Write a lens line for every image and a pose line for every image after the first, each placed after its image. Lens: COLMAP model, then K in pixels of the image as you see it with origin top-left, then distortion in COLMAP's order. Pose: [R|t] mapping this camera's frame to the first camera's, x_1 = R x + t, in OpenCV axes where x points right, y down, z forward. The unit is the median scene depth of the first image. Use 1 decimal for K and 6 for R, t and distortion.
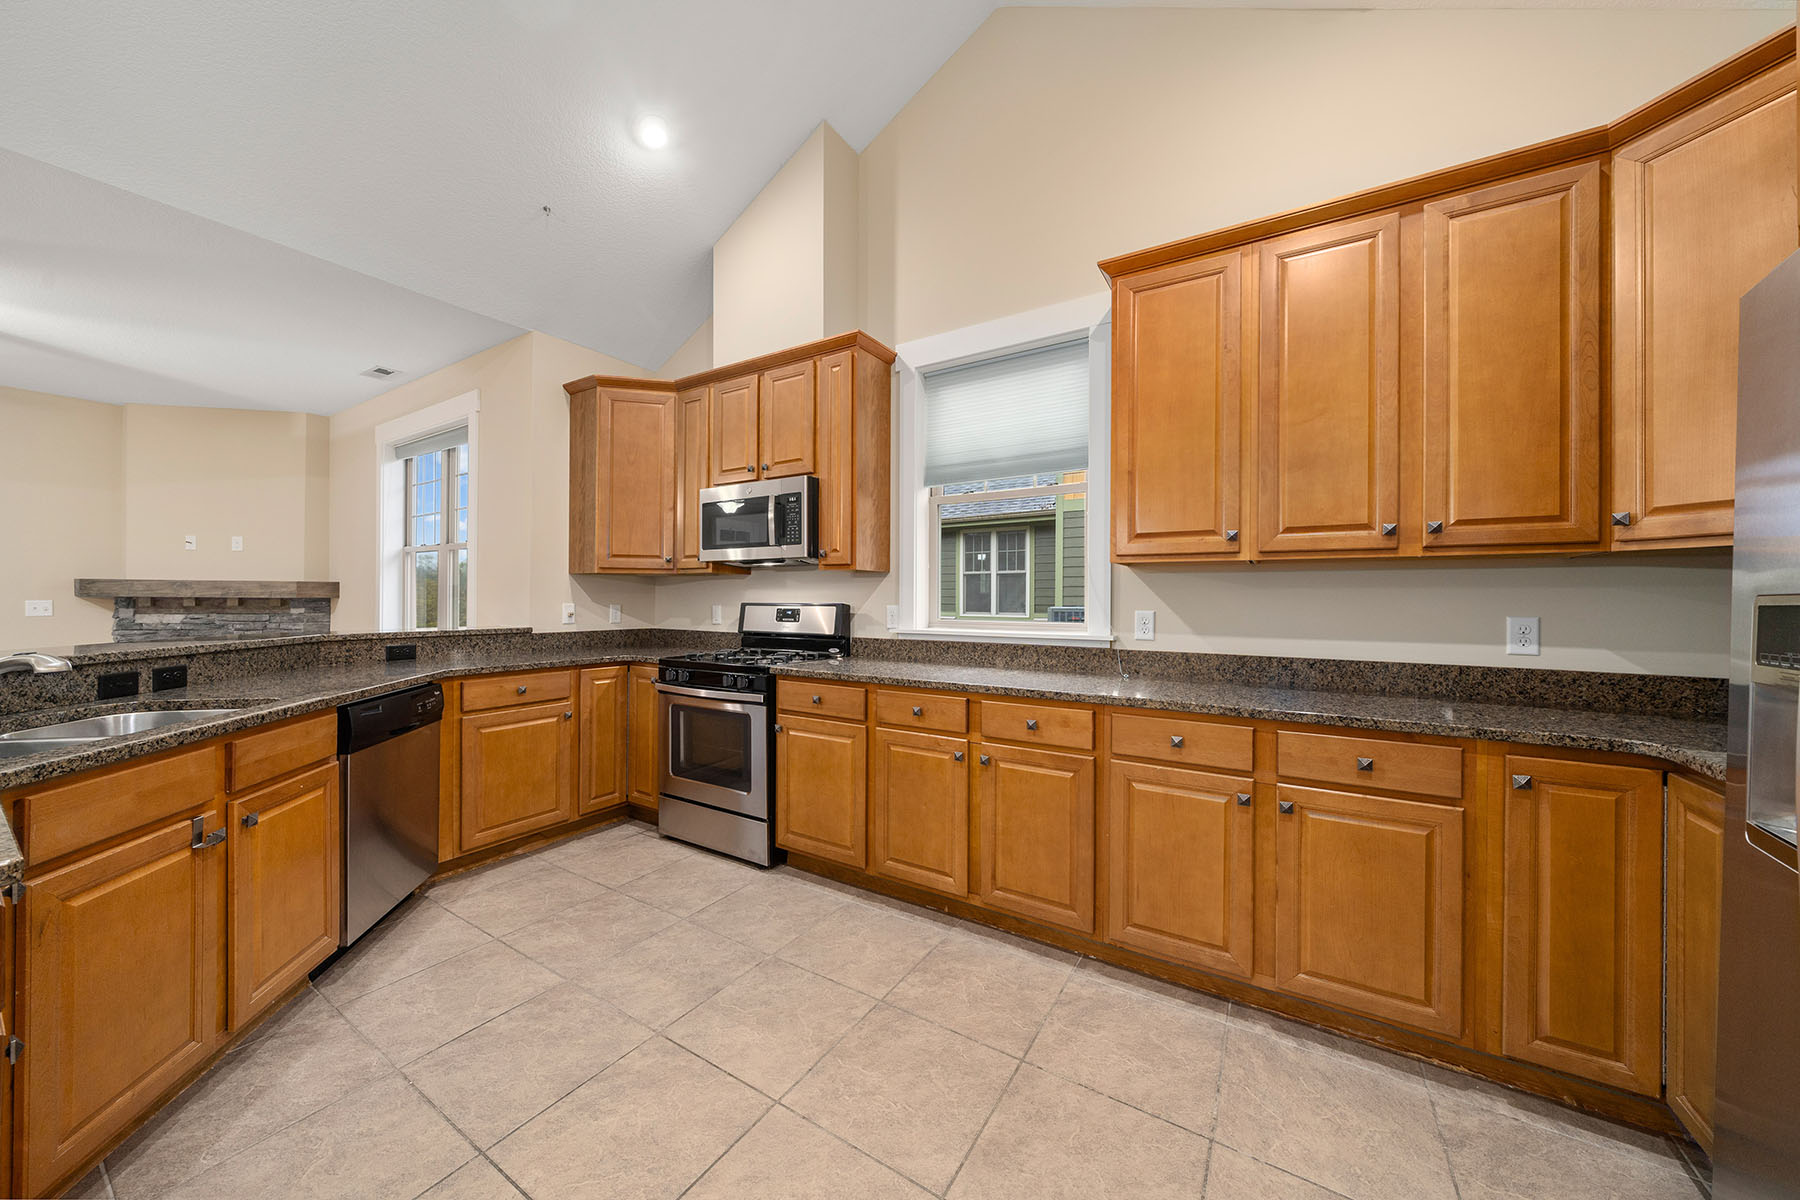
lens RADIAL K [[617.7, 0, 898.0], [0, 617.7, 596.0], [0, 0, 1]] dist [-0.006456, -0.000010]
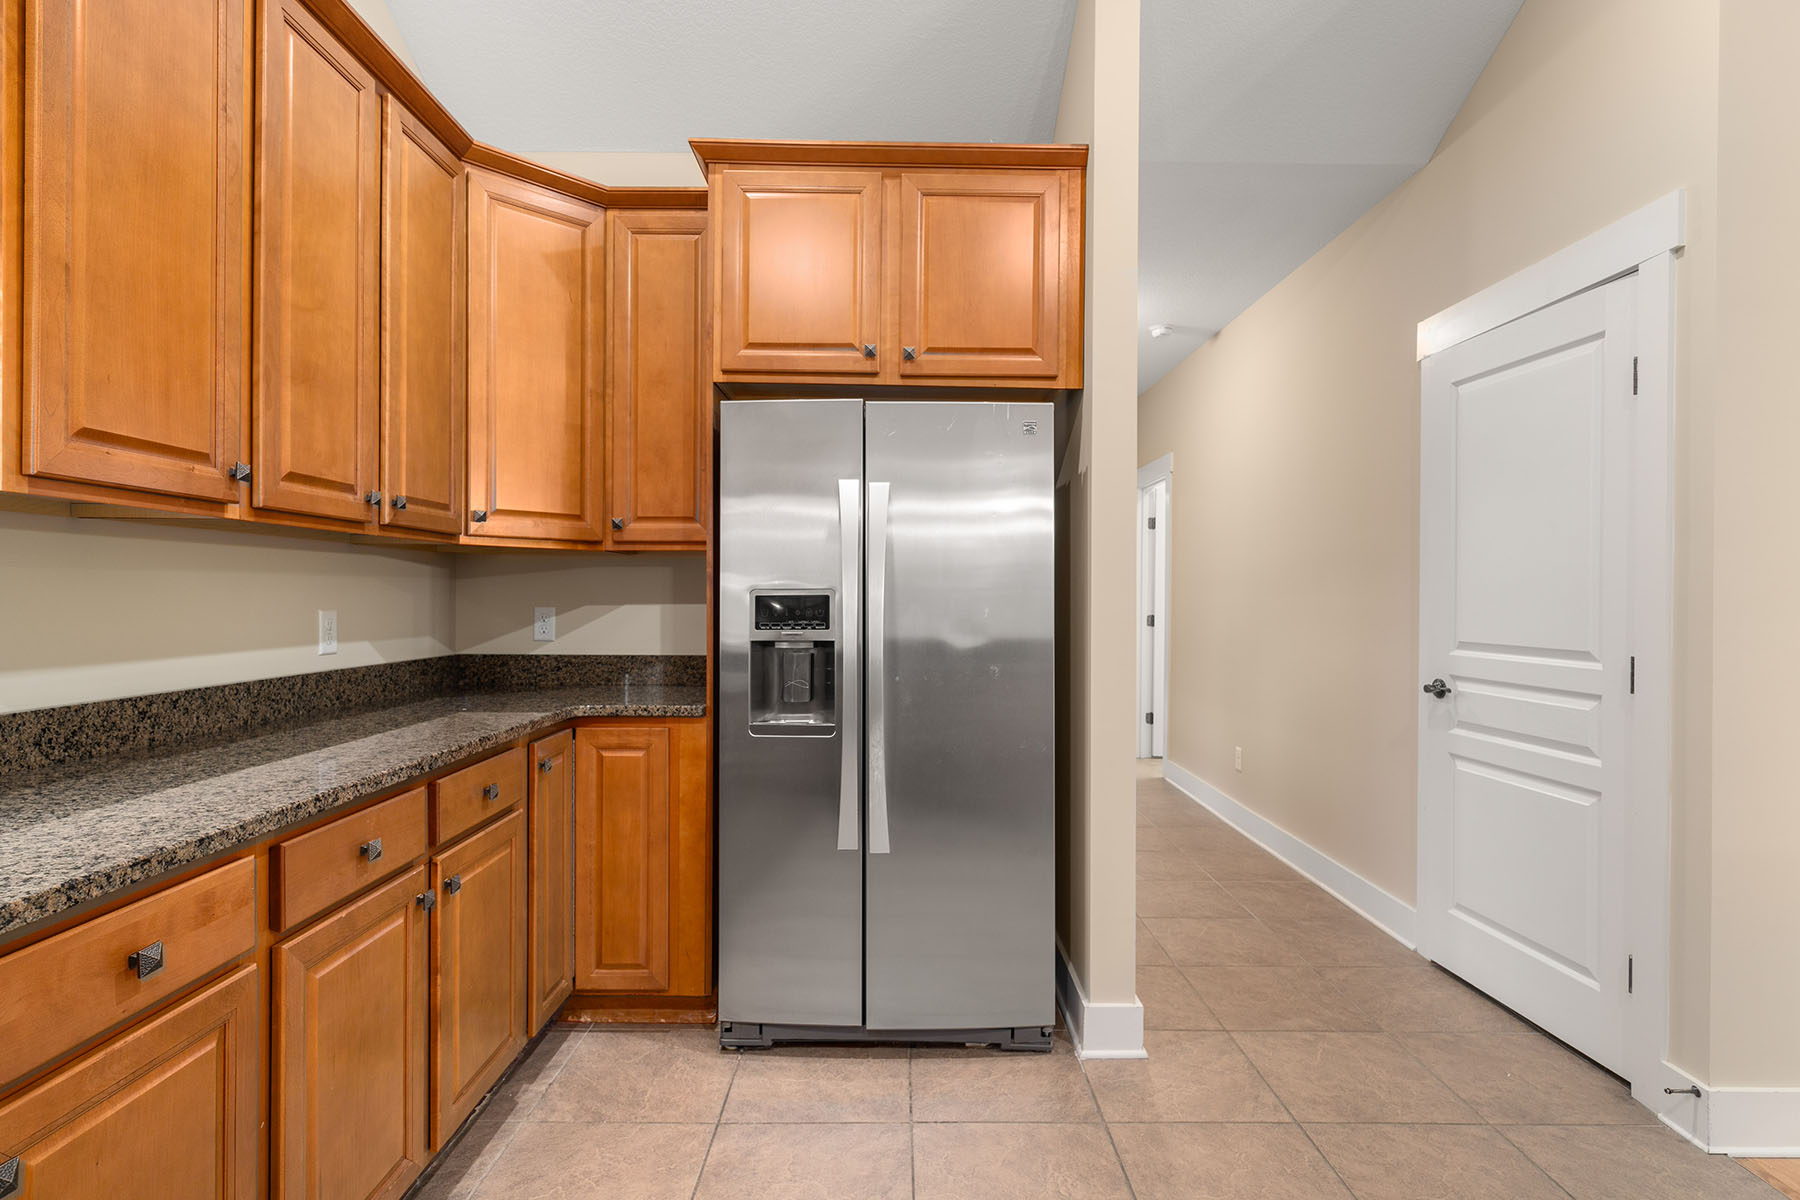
lens RADIAL K [[908.7, 0, 900.0], [0, 908.7, 600.0], [0, 0, 1]] dist [0.001960, 0.000662]
pose [[-0.536435, -0.013722, 0.843830, -0.398493], [-0.011040, 0.999896, 0.009241, 0.000289], [-0.843870, -0.004359, -0.536531, 0.852690]]
